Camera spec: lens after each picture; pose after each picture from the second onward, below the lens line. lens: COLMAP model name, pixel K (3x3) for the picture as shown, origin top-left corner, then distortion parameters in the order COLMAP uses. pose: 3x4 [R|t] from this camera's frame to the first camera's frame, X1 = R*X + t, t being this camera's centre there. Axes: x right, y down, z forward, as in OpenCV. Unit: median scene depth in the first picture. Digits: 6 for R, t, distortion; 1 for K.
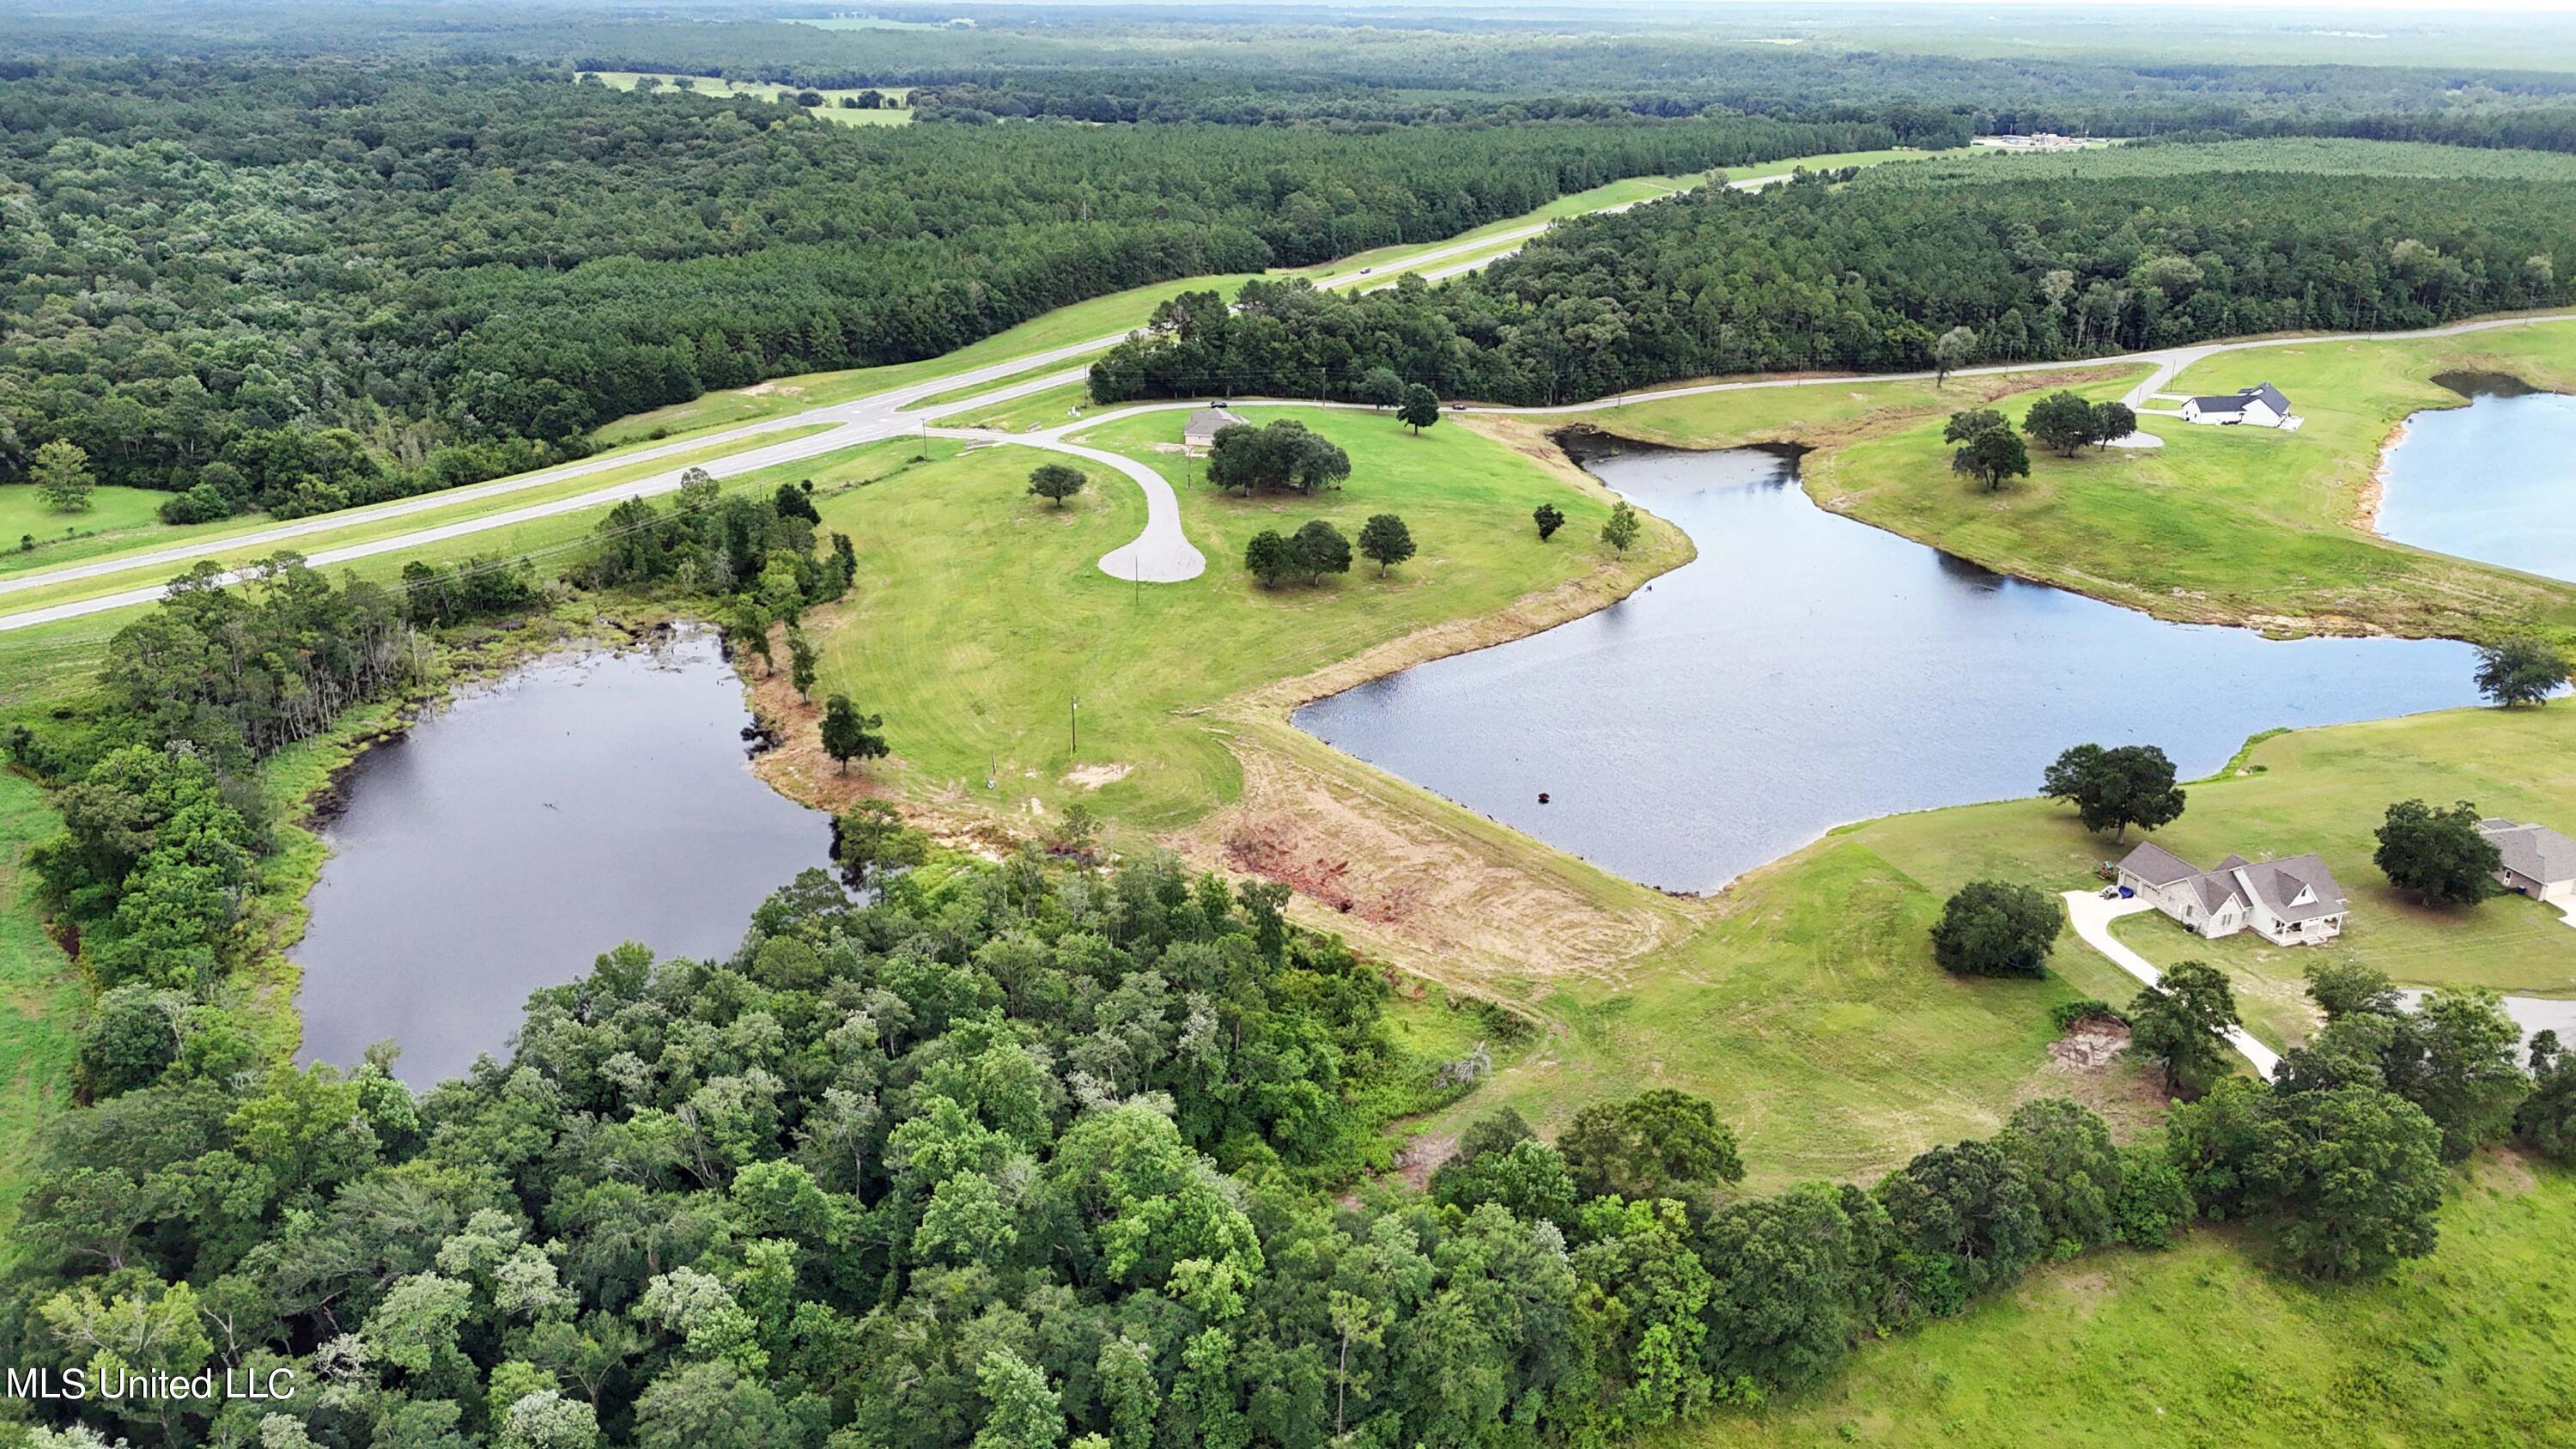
lens RADIAL K [[1893.4, 0, 1288.0], [0, 1893.4, 724.5], [0, 0, 1]] dist [0.067116, -0.066217]
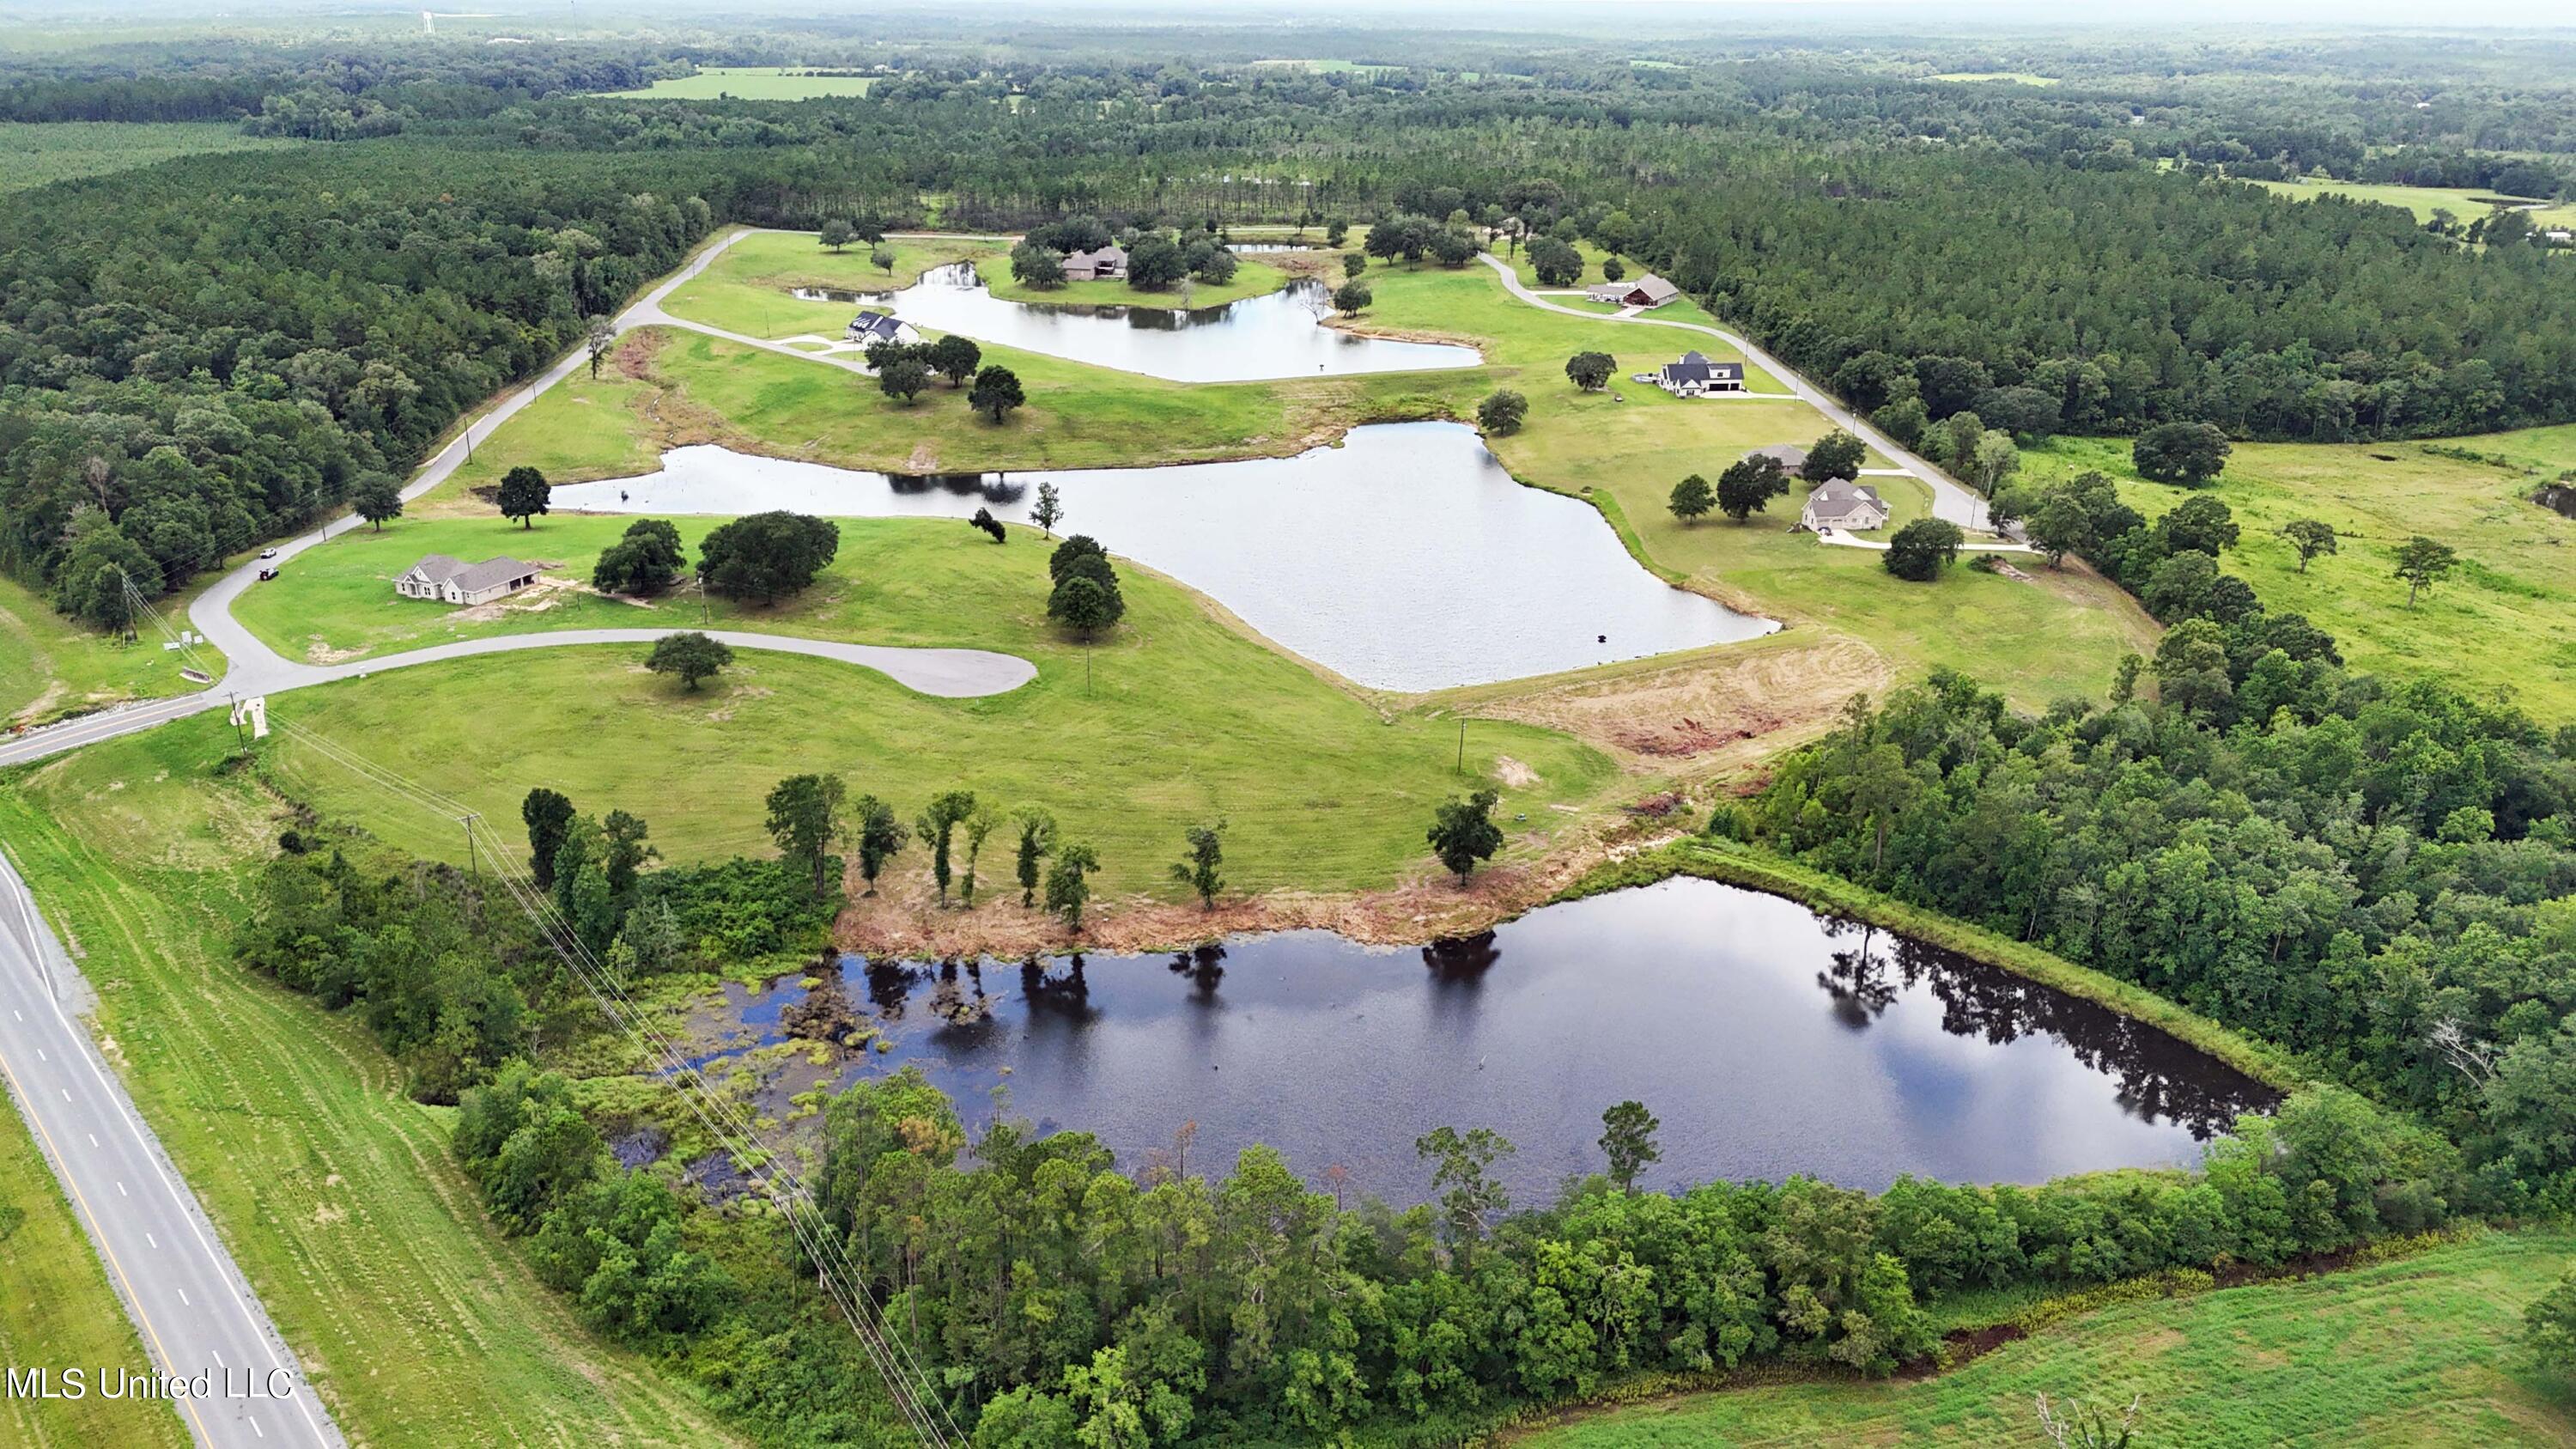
lens RADIAL K [[1893.4, 0, 1288.0], [0, 1893.4, 724.5], [0, 0, 1]] dist [0.067116, -0.066217]
pose [[0.227659, -0.358167, 0.905477, -0.534035], [0.341292, 0.900257, 0.270293, -0.160155], [-0.911971, 0.247497, 0.327191, 0.393897]]
